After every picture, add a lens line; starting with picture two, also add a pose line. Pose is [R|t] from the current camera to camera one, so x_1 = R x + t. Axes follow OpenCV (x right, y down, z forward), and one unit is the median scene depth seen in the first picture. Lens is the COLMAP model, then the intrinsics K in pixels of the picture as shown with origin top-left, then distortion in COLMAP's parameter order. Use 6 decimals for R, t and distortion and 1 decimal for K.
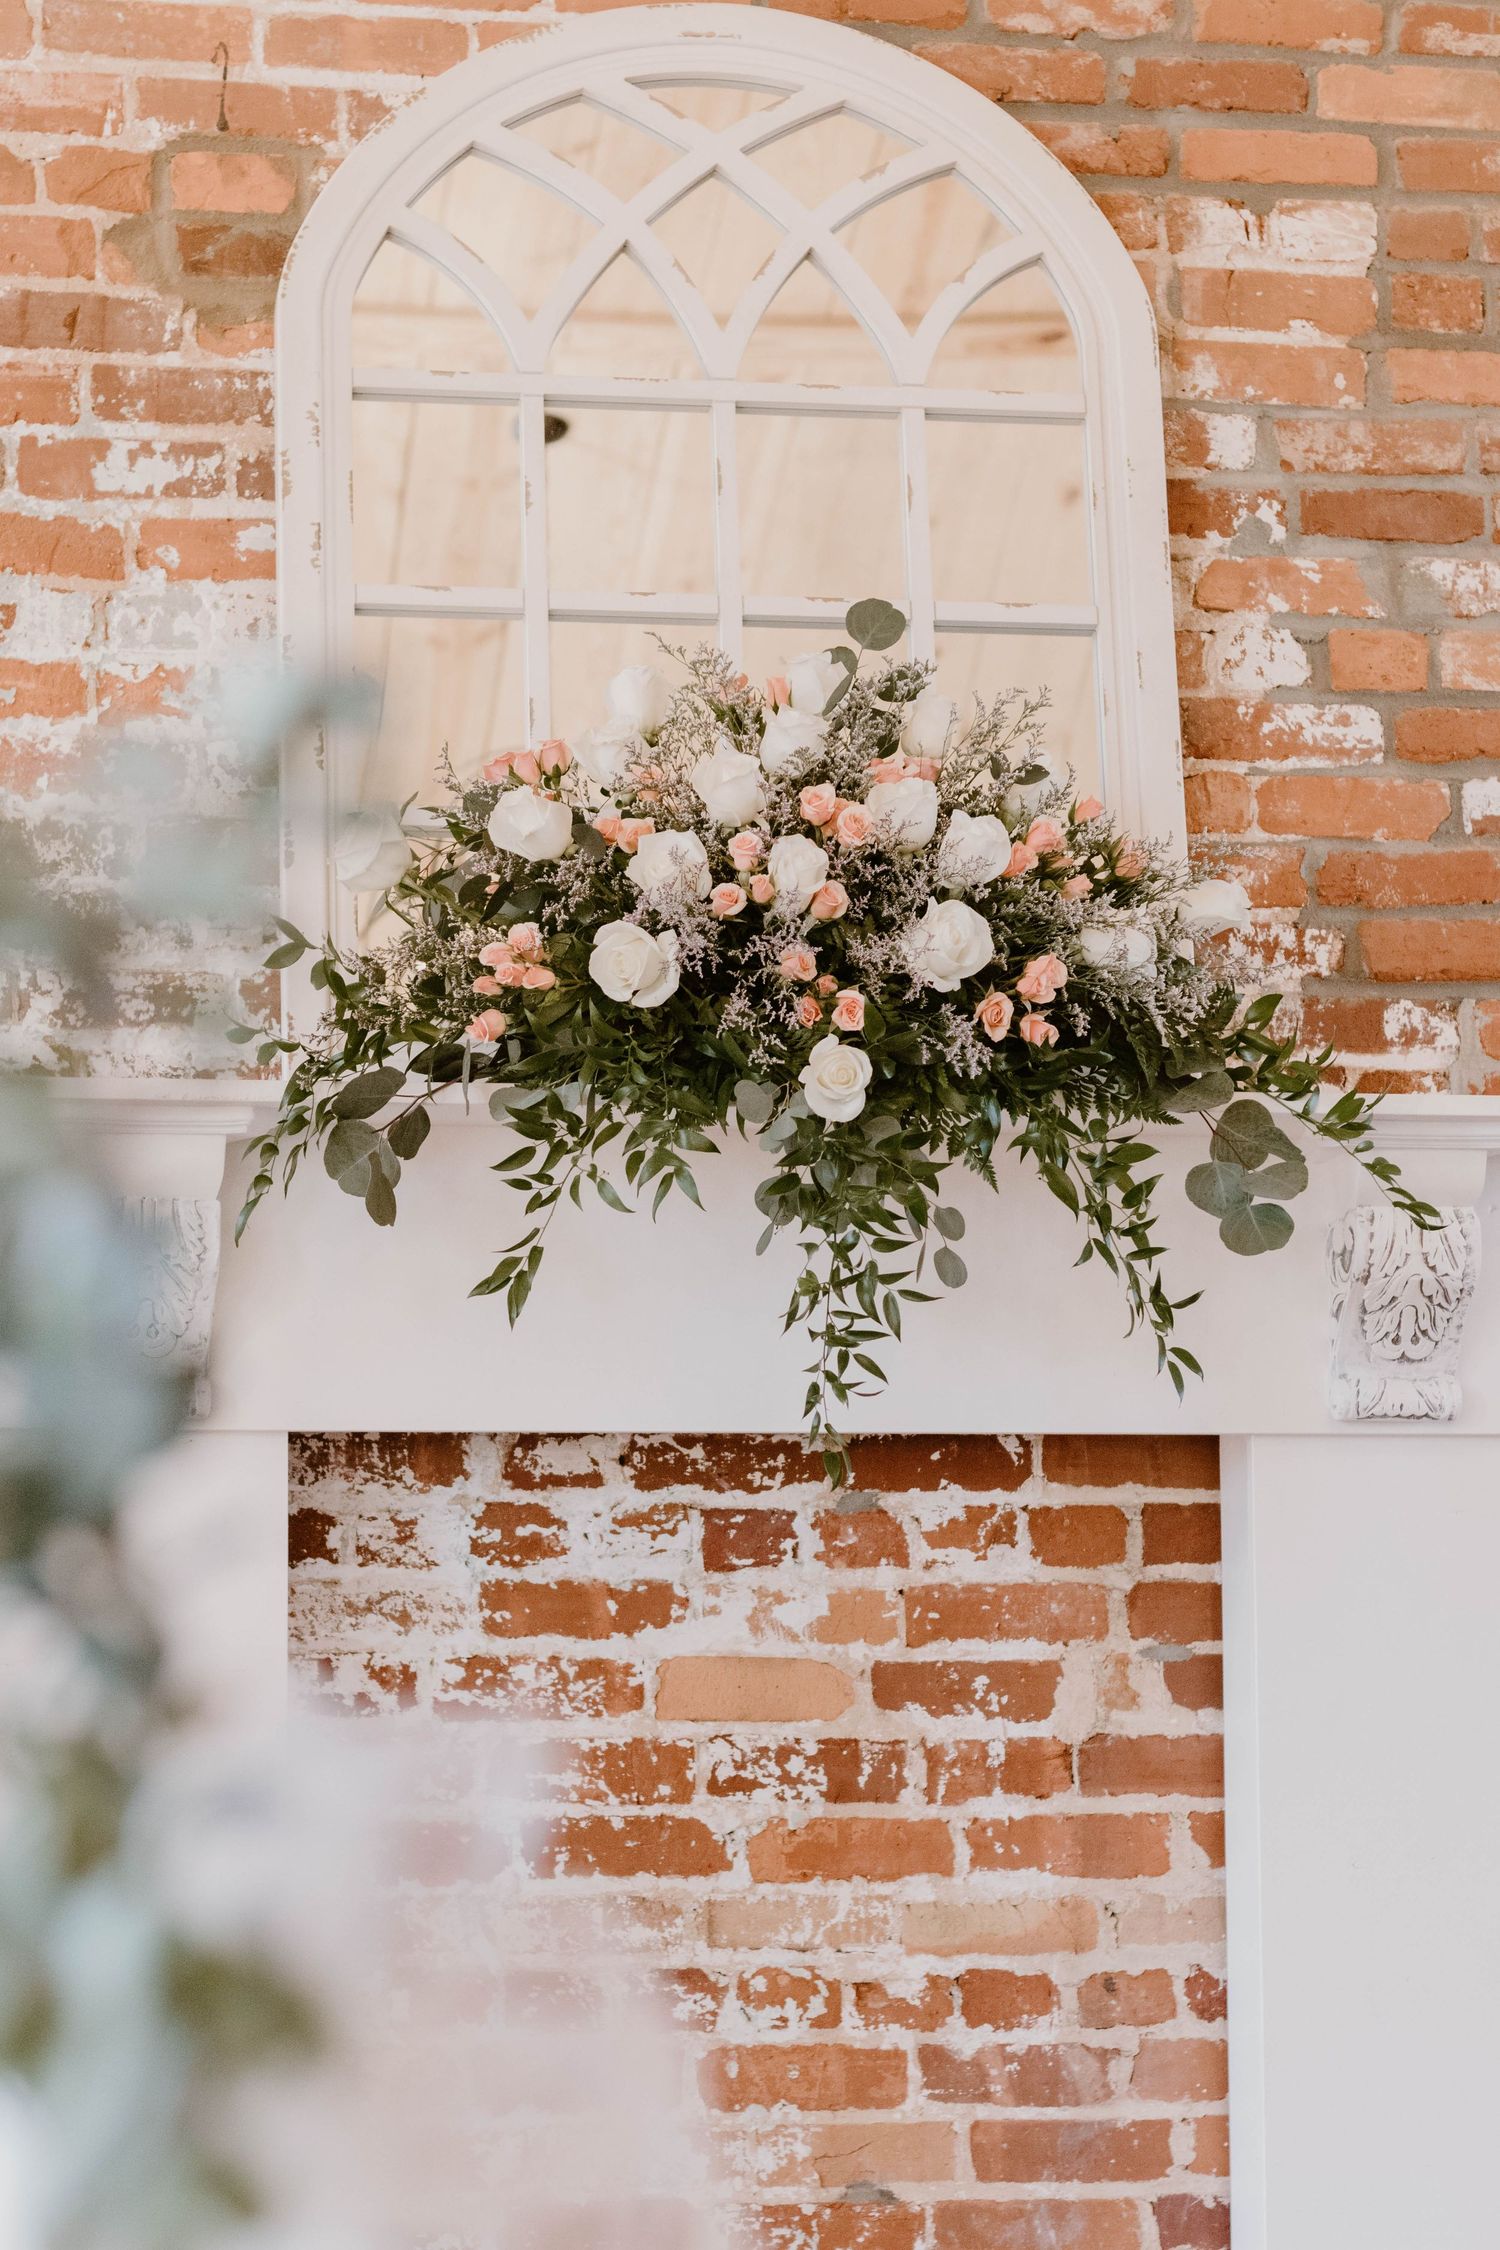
lens RADIAL K [[5490.3, 0, 751.3], [0, 5490.3, 1130.9], [0, 0, 1]] dist [0.018547, 0.000000]
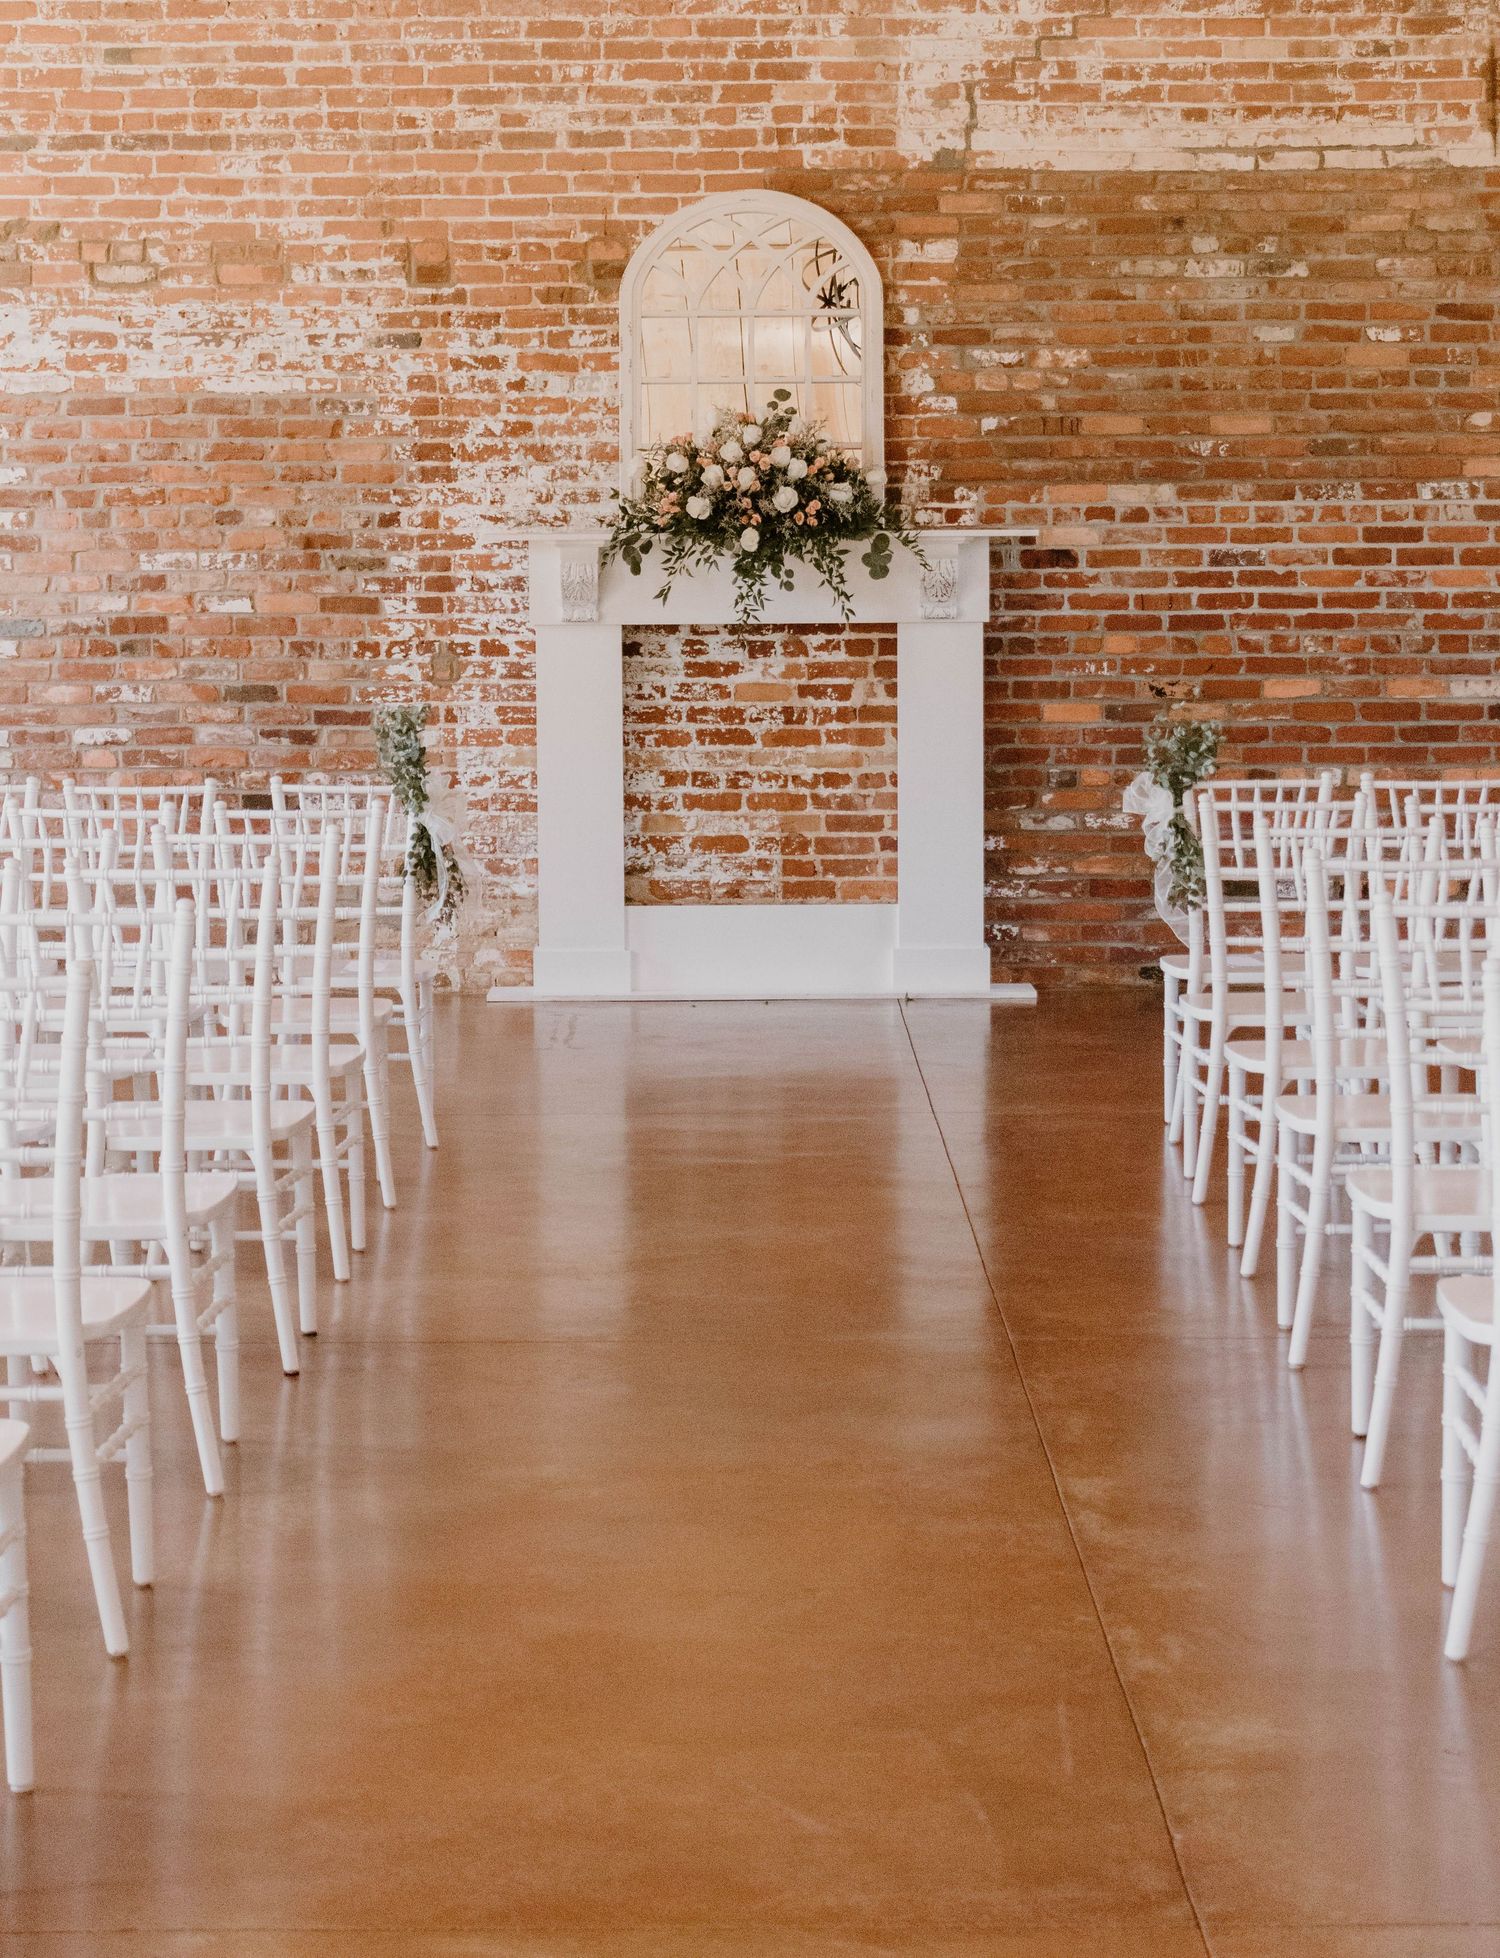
lens RADIAL K [[3893.3, 0, 747.9], [0, 3893.3, 978.8], [0, 0, 1]] dist [-0.000821, 0.000000]
pose [[0.988193, 0.016397, -0.152331, 0.371290], [0.016123, 0.977607, 0.209821, -0.239998], [0.152360, -0.209799, 0.965800, -1.432258]]
